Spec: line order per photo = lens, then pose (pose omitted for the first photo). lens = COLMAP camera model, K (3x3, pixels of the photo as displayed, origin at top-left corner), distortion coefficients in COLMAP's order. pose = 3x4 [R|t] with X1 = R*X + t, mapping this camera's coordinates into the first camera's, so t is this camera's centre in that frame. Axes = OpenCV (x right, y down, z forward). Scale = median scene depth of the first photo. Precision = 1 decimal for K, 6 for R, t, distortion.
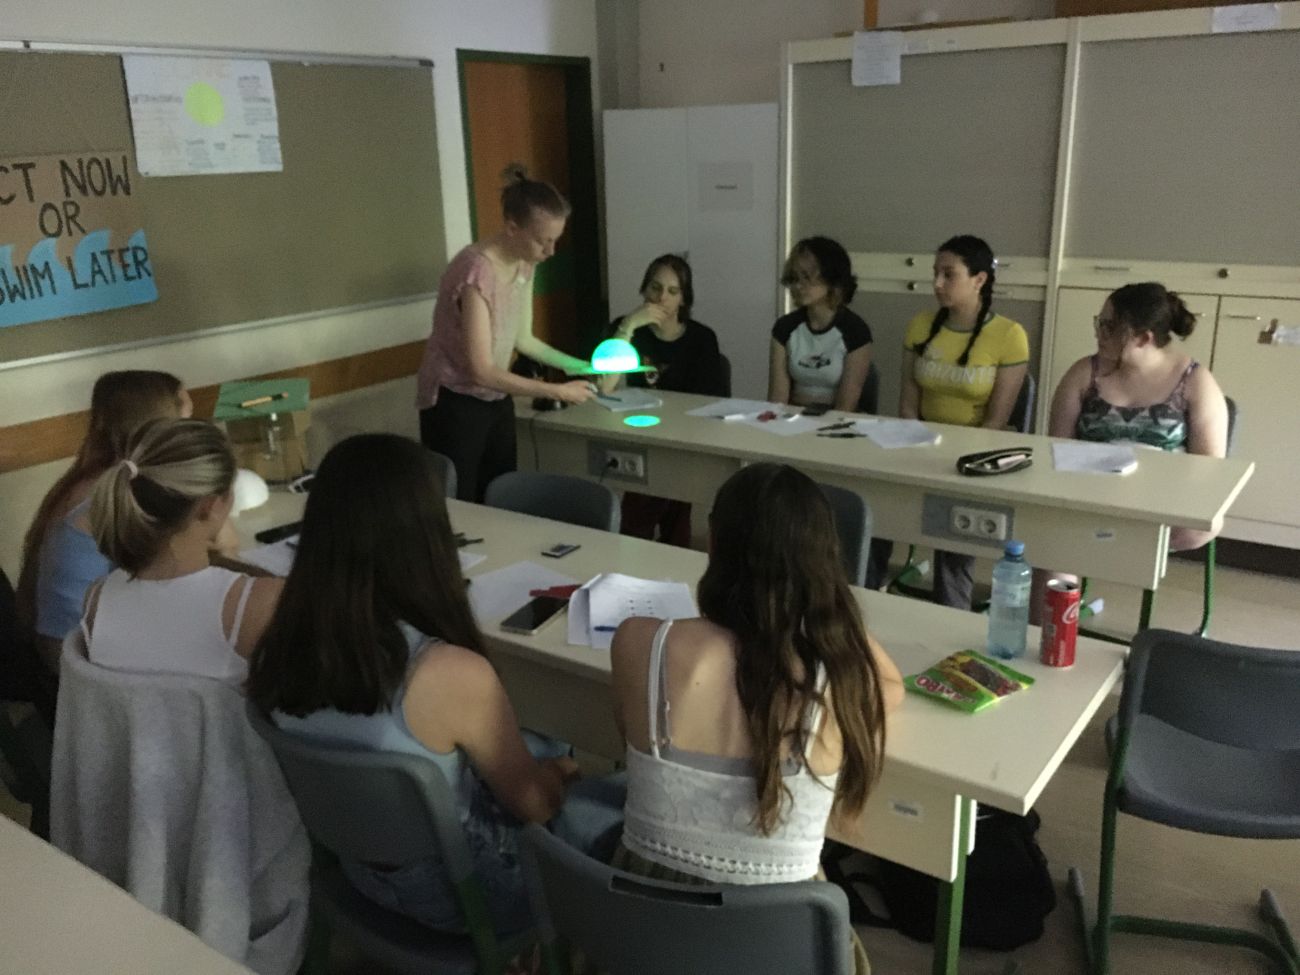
lens RADIAL K [[1115.7, 0, 650.0], [0, 1115.7, 487.5], [0, 0, 1]] dist [0.000015, -0.012538]
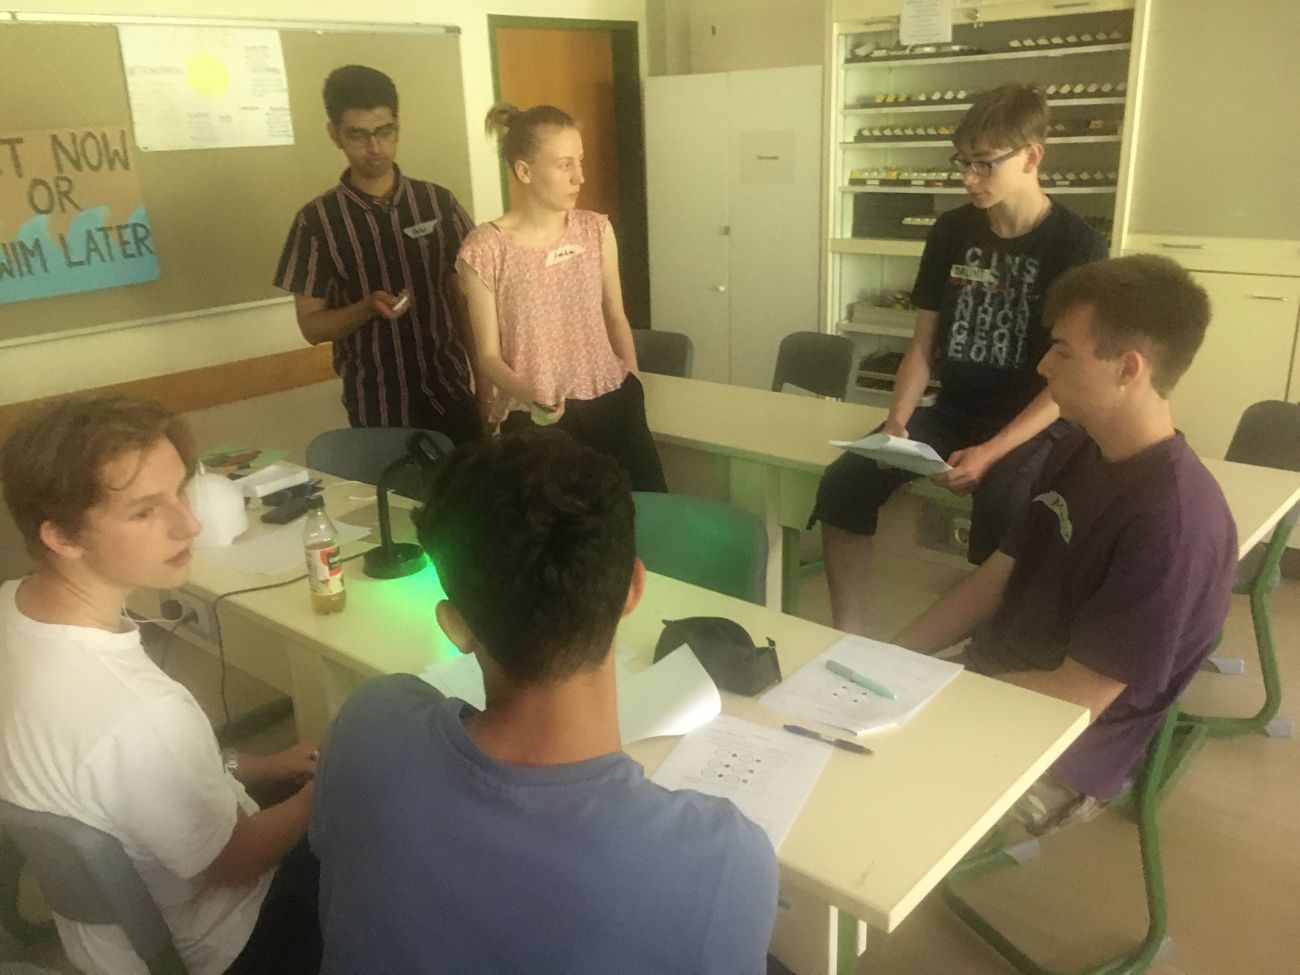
lens RADIAL K [[1100.2, 0, 650.0], [0, 1100.2, 487.5], [0, 0, 1]] dist [0.006887, -0.002248]
pose [[0.993814, 0.024926, -0.108223, 0.100452], [-0.021748, 0.999300, 0.030447, -0.022713], [0.108906, -0.027905, 0.993660, 0.077480]]
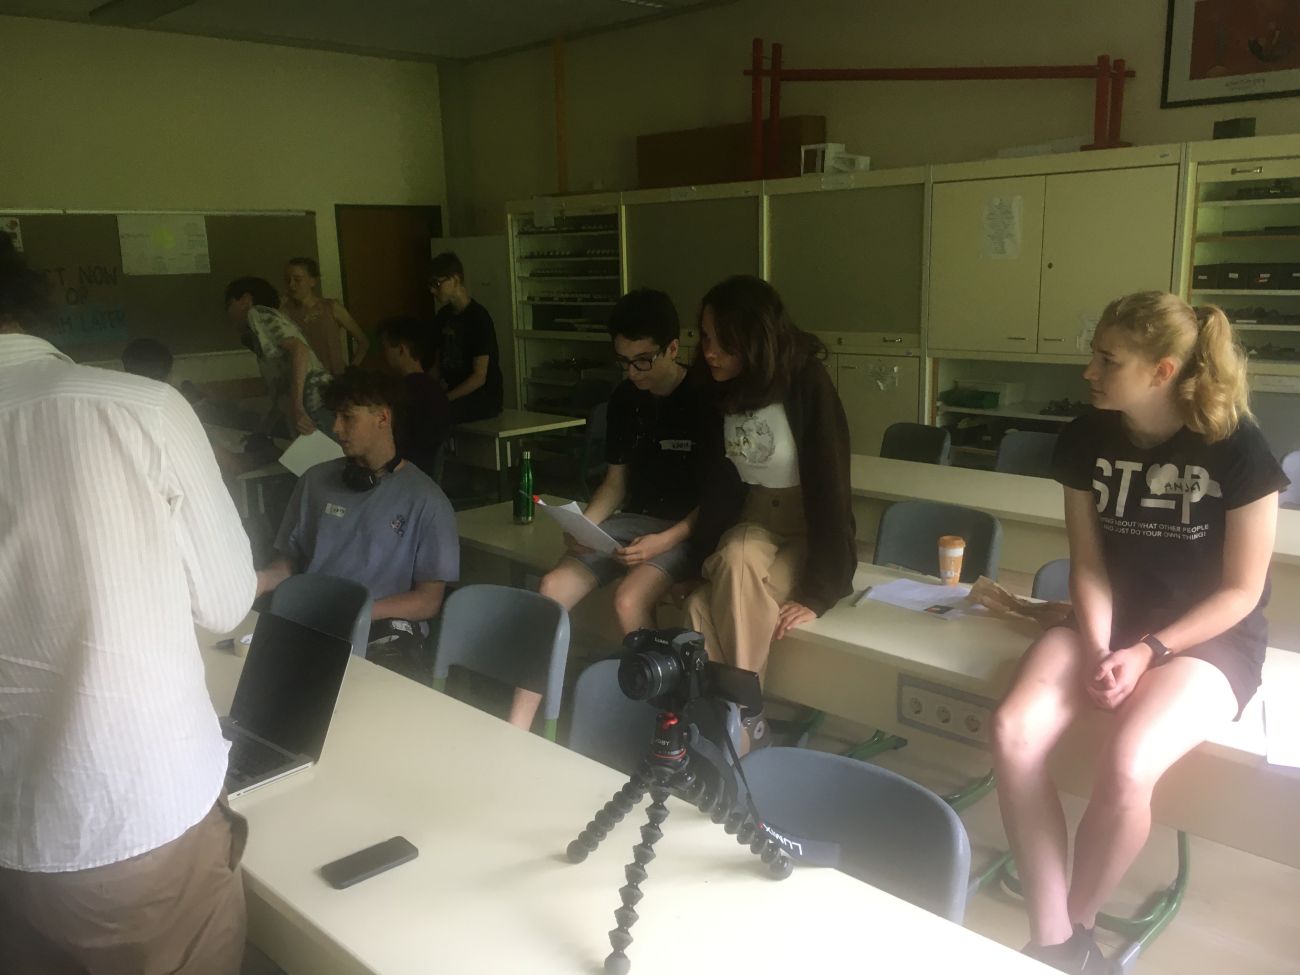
lens RADIAL K [[1082.4, 0, 707.0], [0, 1082.4, 489.4], [0, 0, 1]] dist [0.019235, -0.078303]
pose [[0.990992, 0.033703, -0.129609, 0.801920], [-0.044522, 0.995678, -0.081506, 0.199161], [0.126302, 0.086542, 0.988210, -0.692926]]
